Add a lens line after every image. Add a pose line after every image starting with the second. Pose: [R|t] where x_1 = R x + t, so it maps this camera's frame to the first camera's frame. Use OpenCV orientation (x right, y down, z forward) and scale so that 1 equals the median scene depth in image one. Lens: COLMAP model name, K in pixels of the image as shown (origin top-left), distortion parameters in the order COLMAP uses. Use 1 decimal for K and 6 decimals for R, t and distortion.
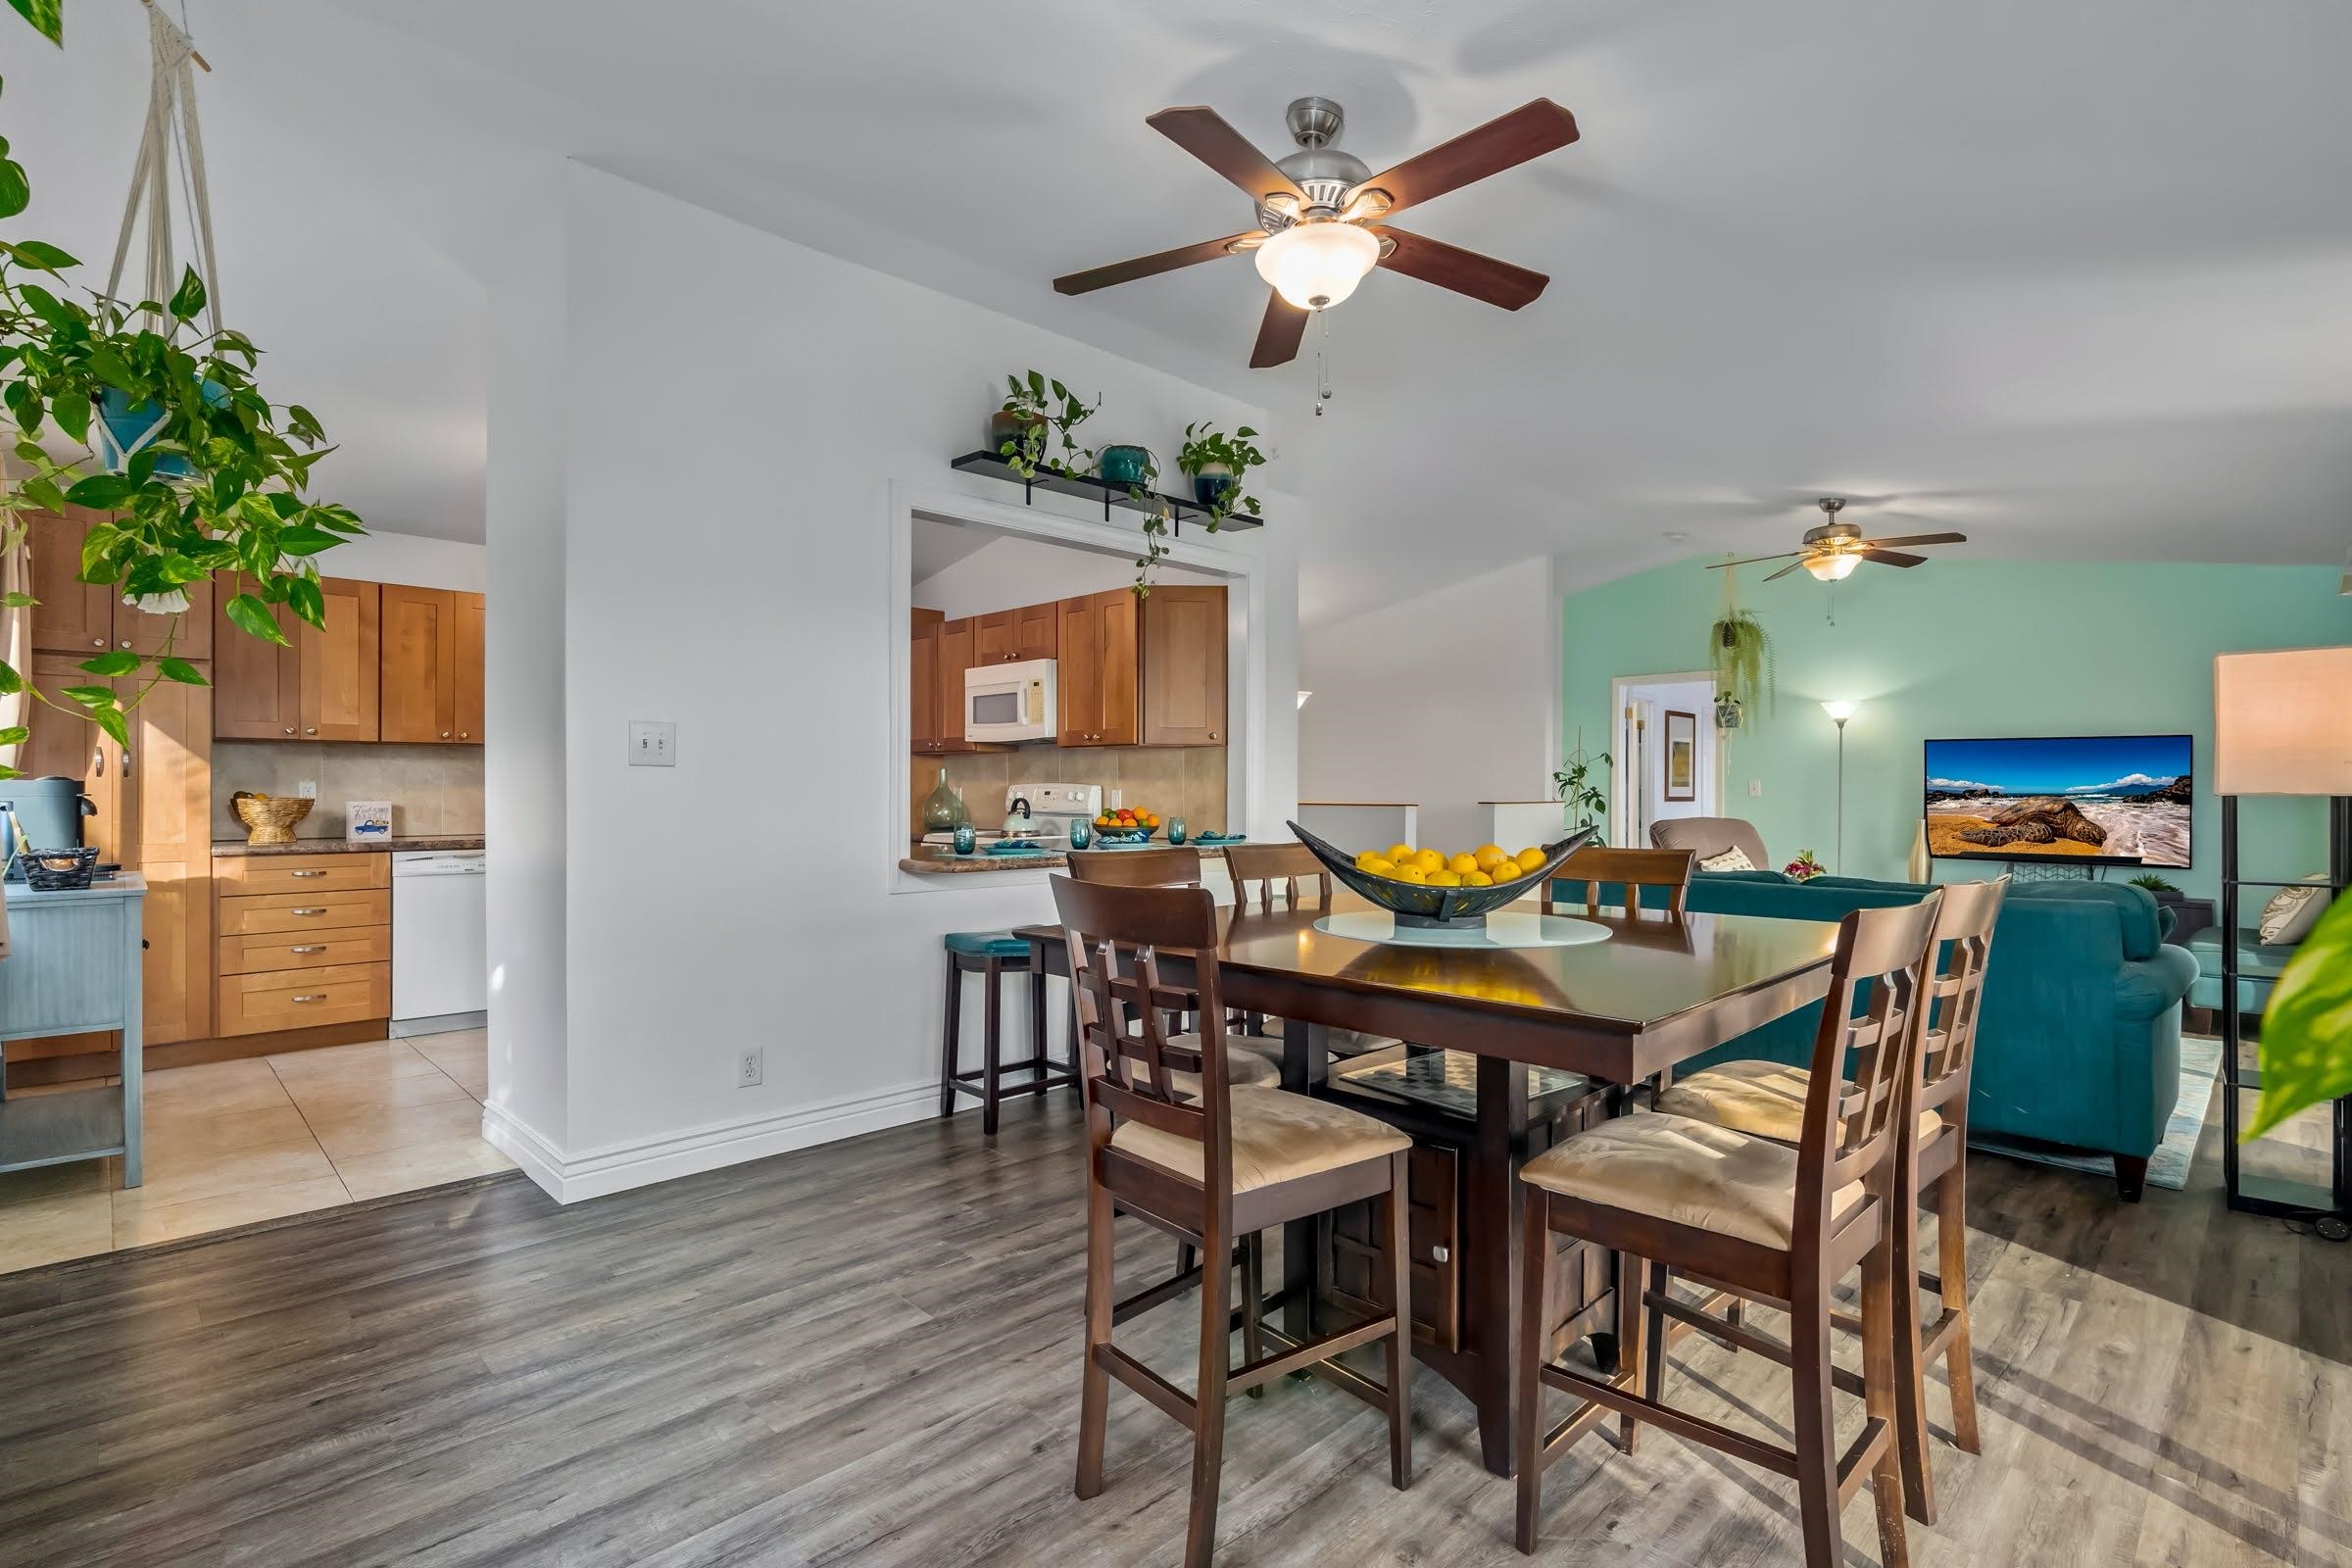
lens RADIAL K [[1100.4, 0, 1176.0], [0, 1100.4, 784.0], [0, 0, 1]] dist [-0.001541, 0.000041]
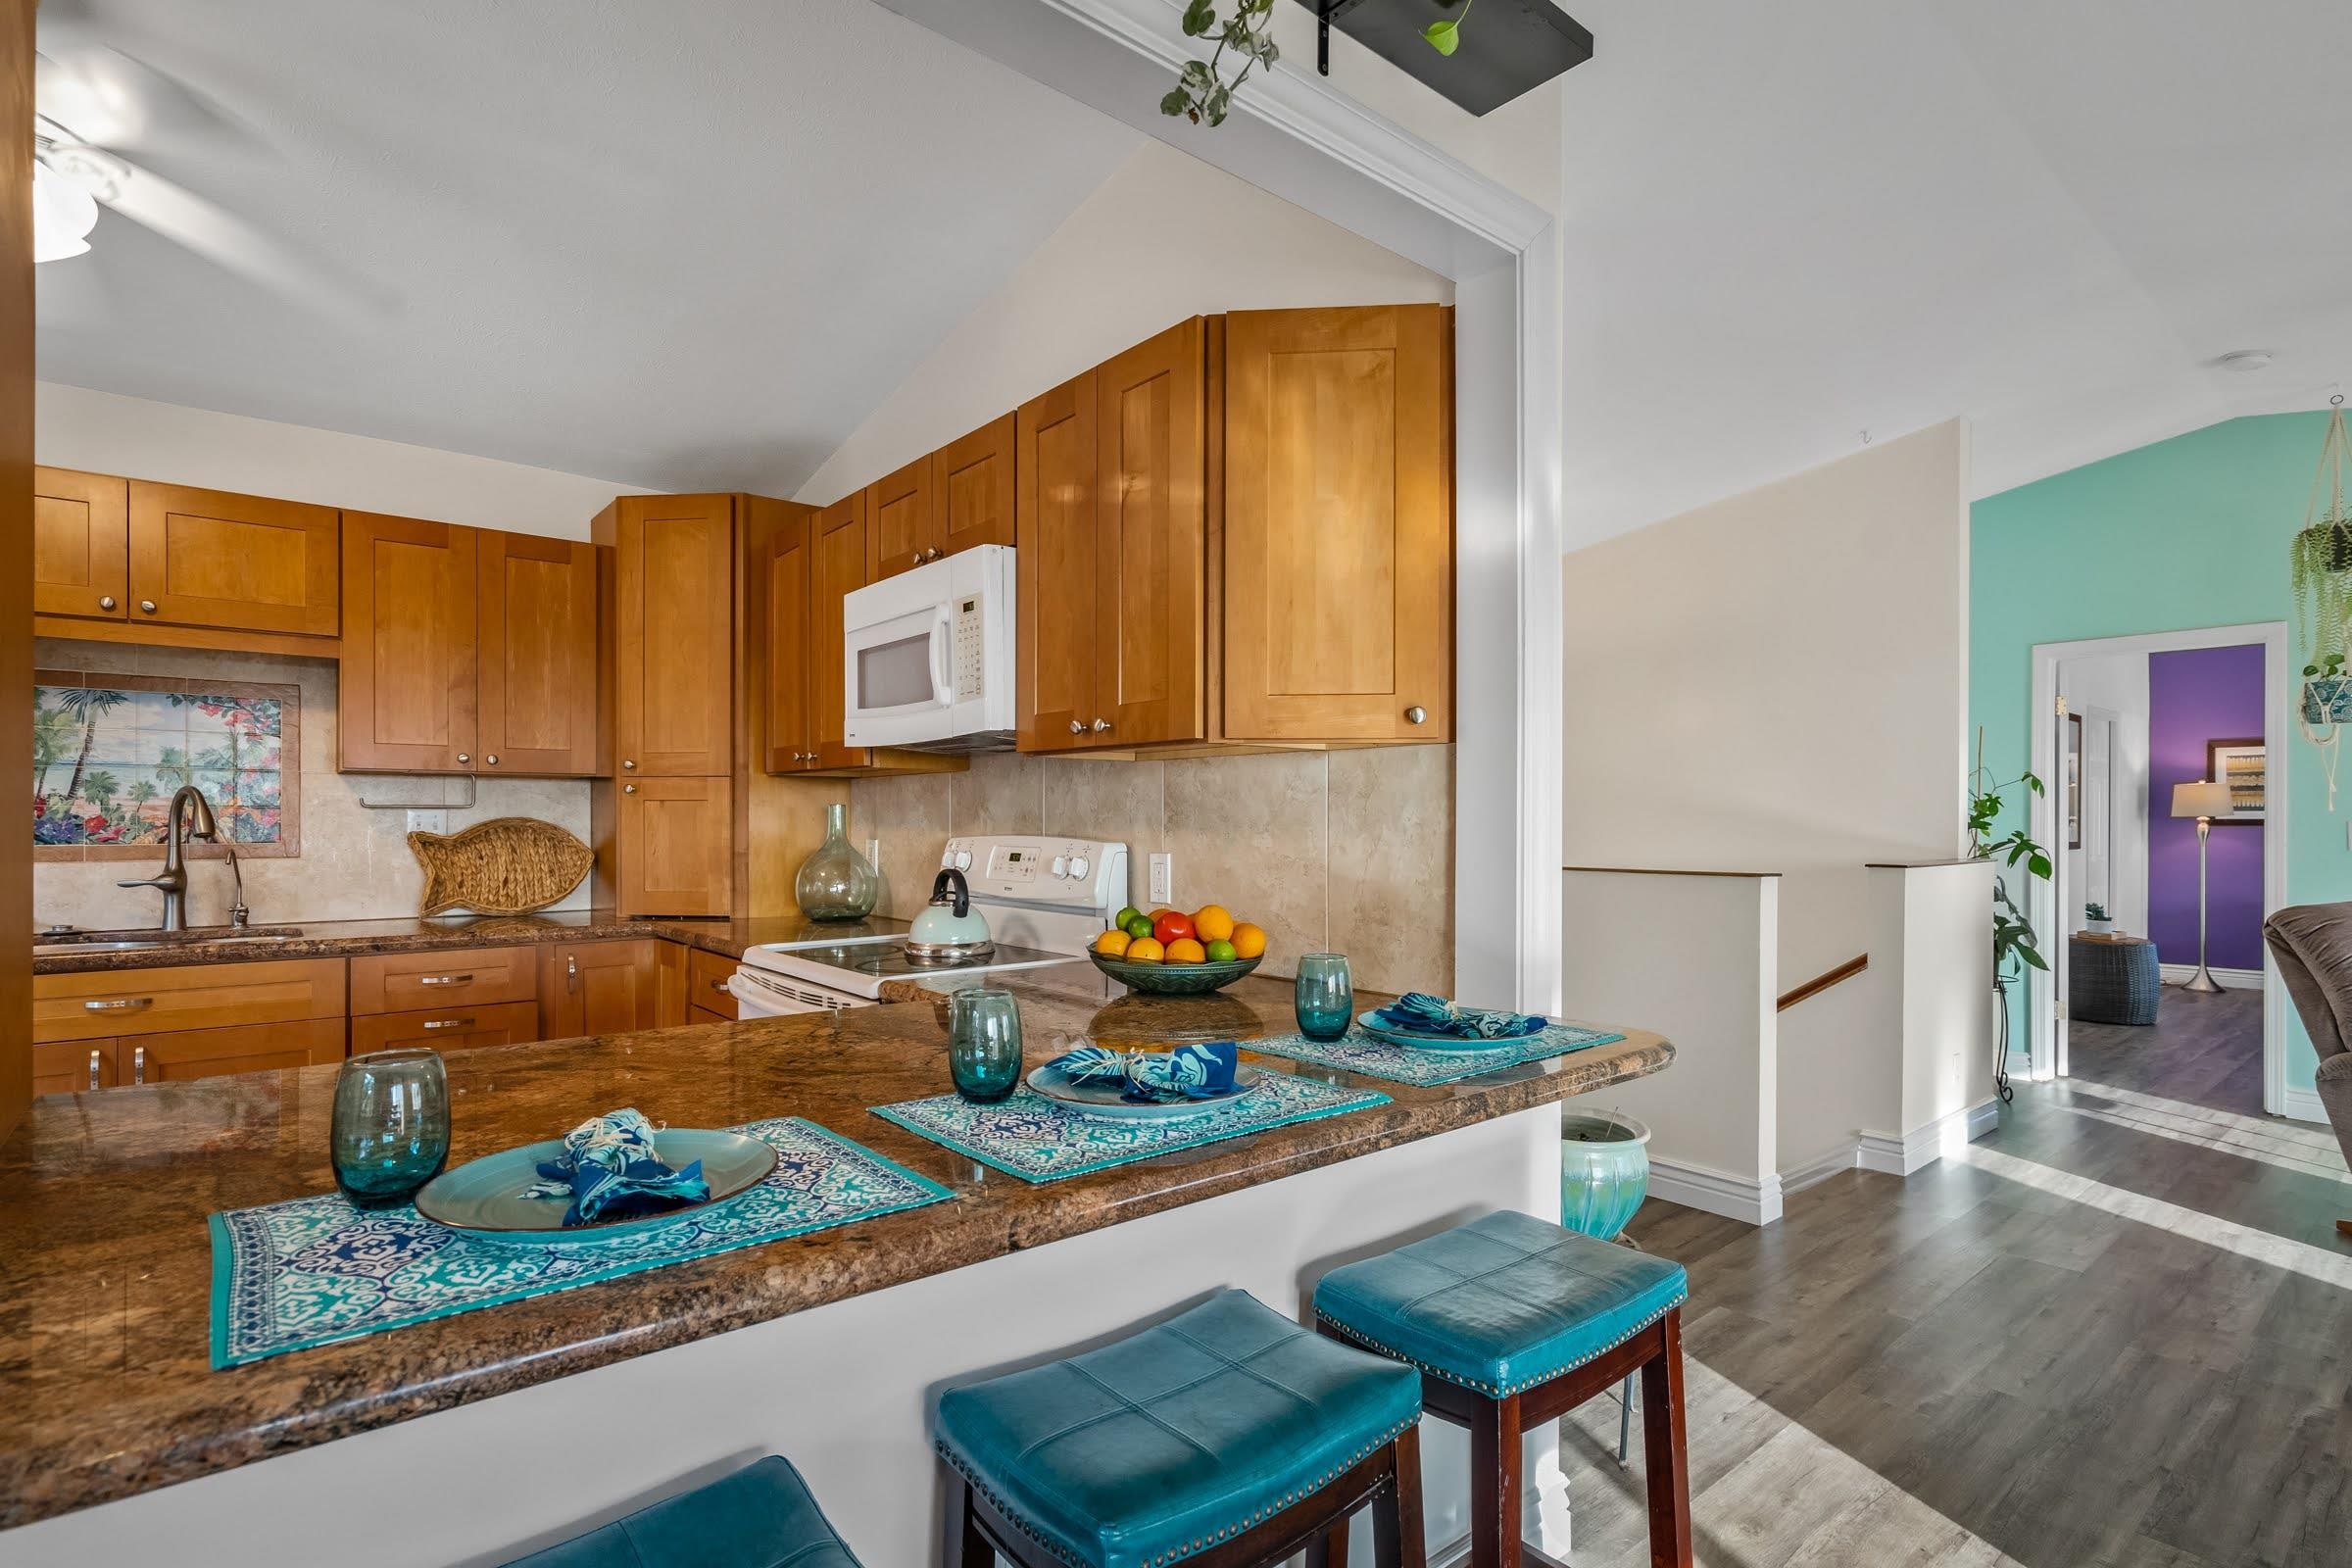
lens RADIAL K [[1134.2, 0, 1170.9], [0, 1134.2, 815.6], [0, 0, 1]] dist [-0.000308, 0.000134]
pose [[0.997166, -0.001776, -0.075218, -0.016411], [0.001768, 0.999998, -0.000179, -0.009350], [0.075218, 0.000045, 0.997167, 0.561327]]
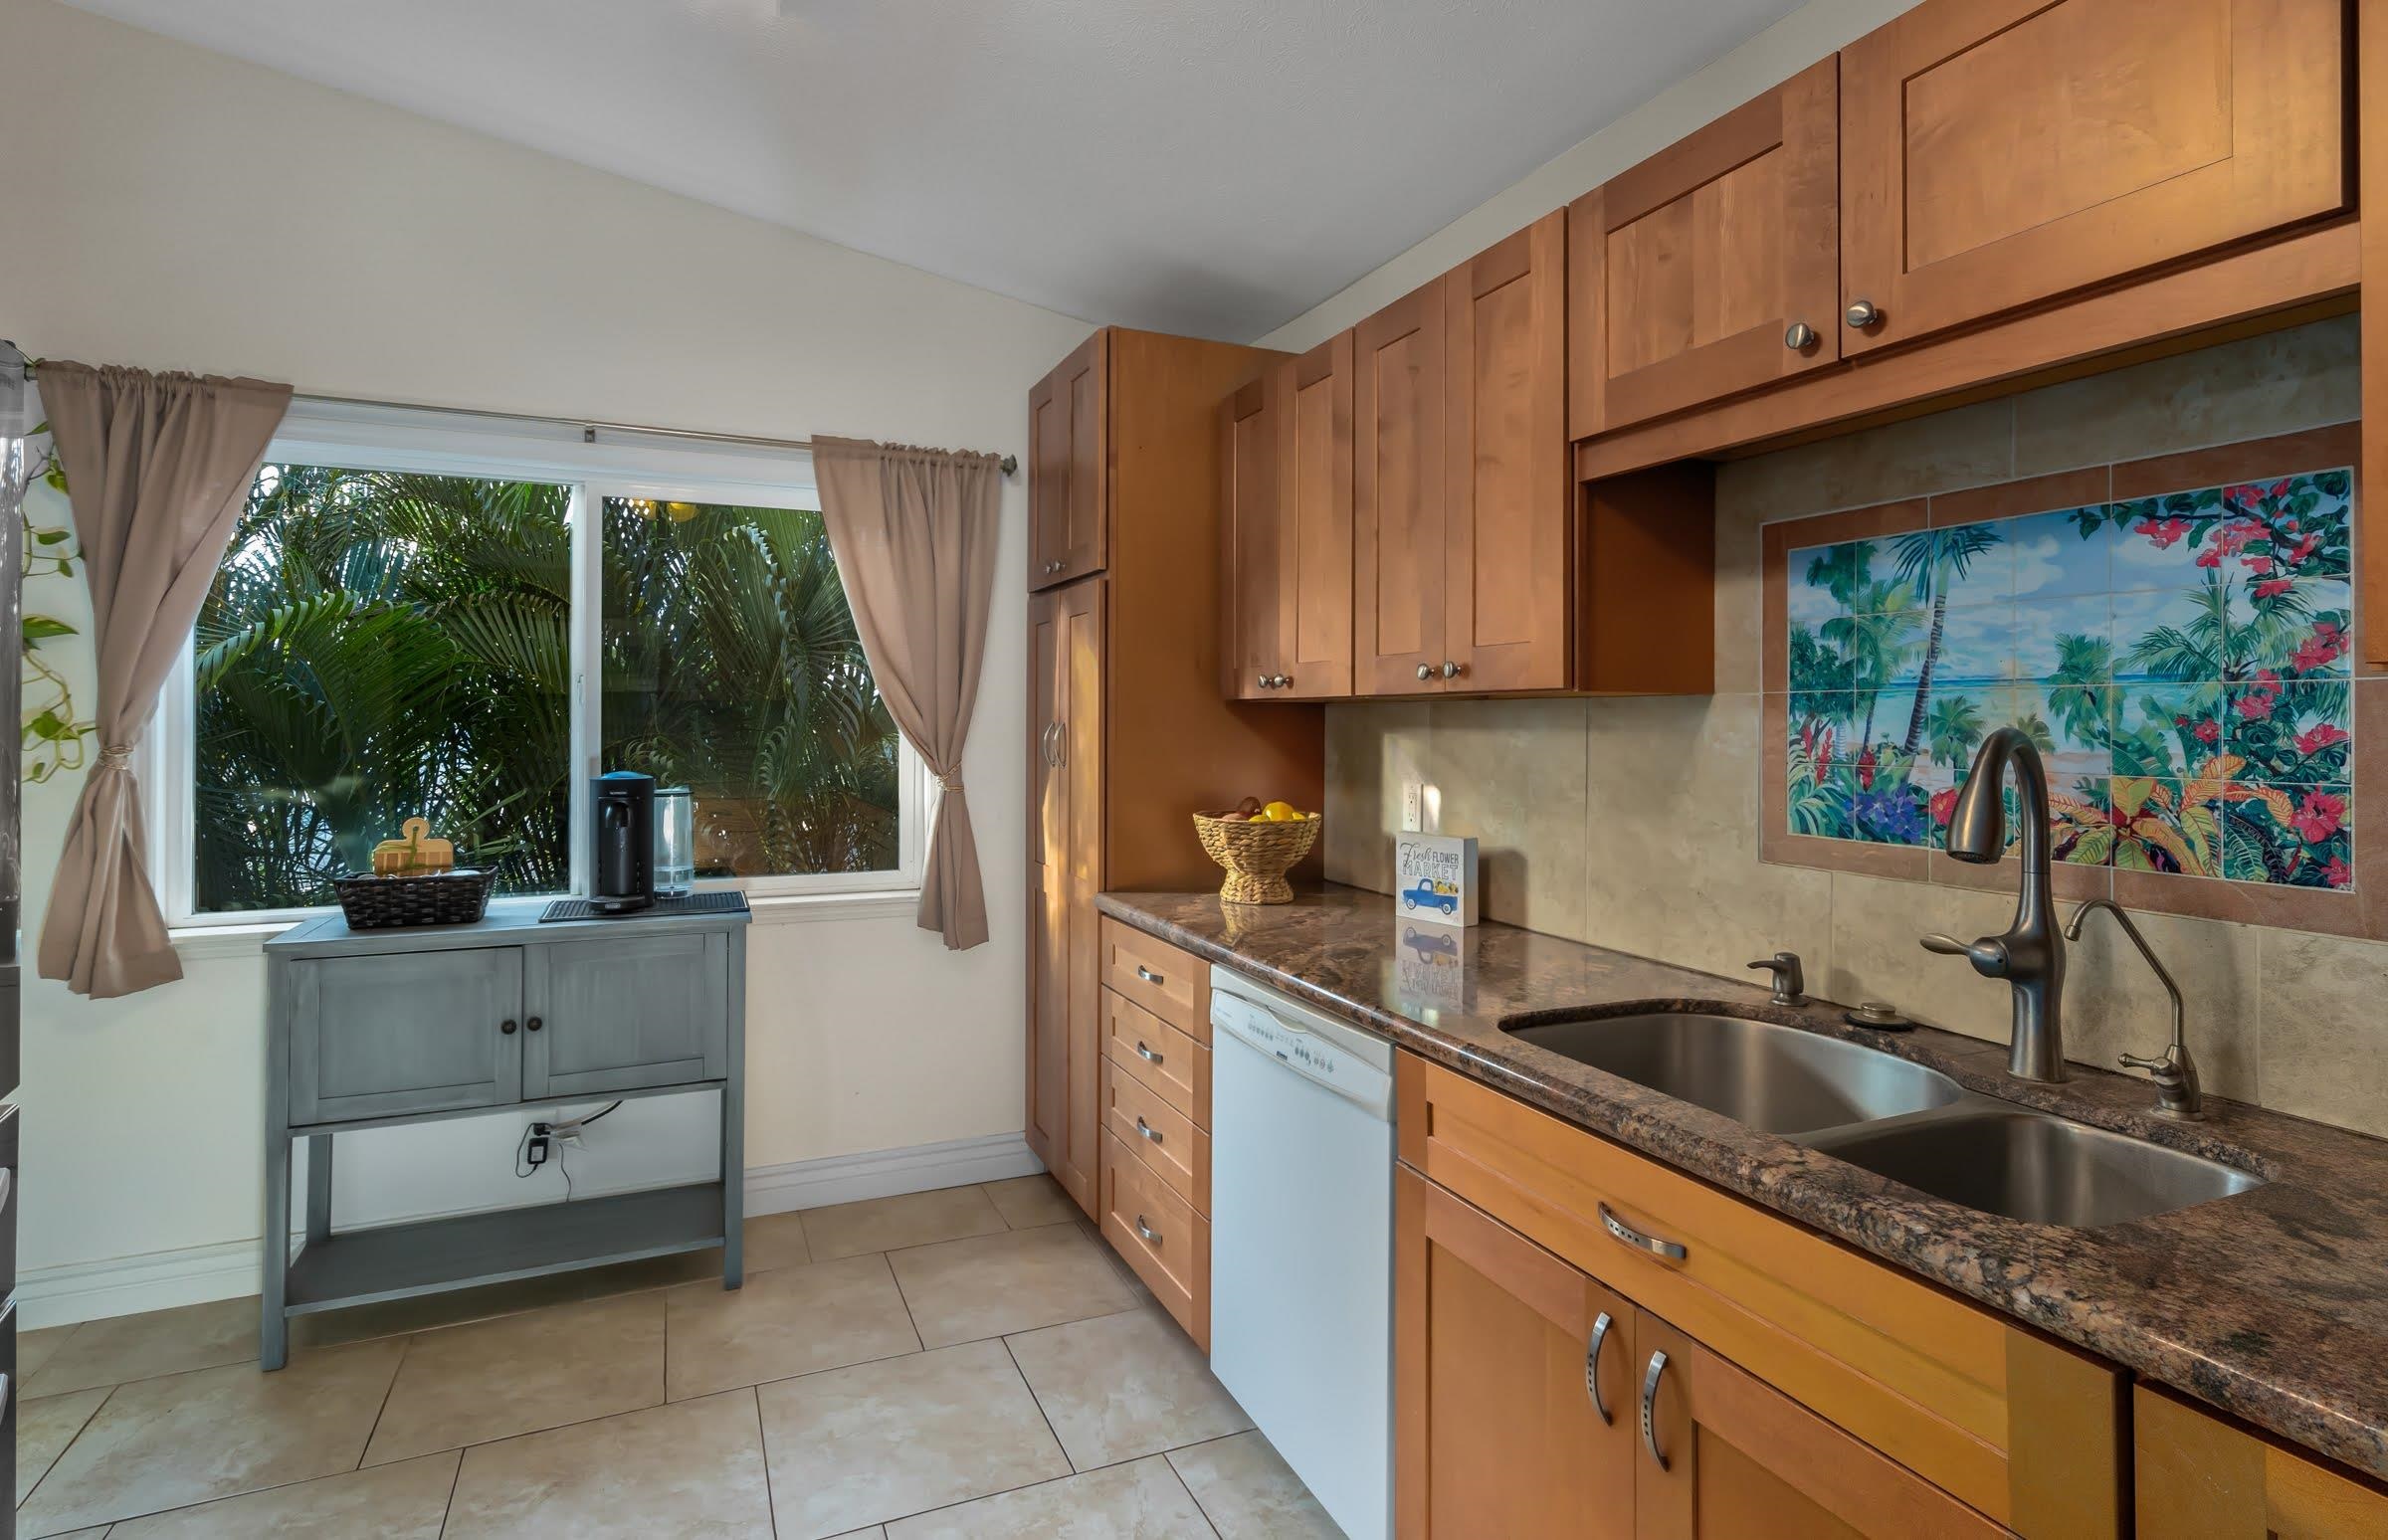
lens RADIAL K [[1155.8, 0, 1156.0], [0, 1155.8, 712.3], [0, 0, 1]] dist [-0.002204, -0.000914]
pose [[-0.356587, -0.008918, -0.934220, -0.261589], [-0.002598, 0.999960, -0.008554, -0.025665], [0.934259, -0.000623, -0.356596, 0.996990]]
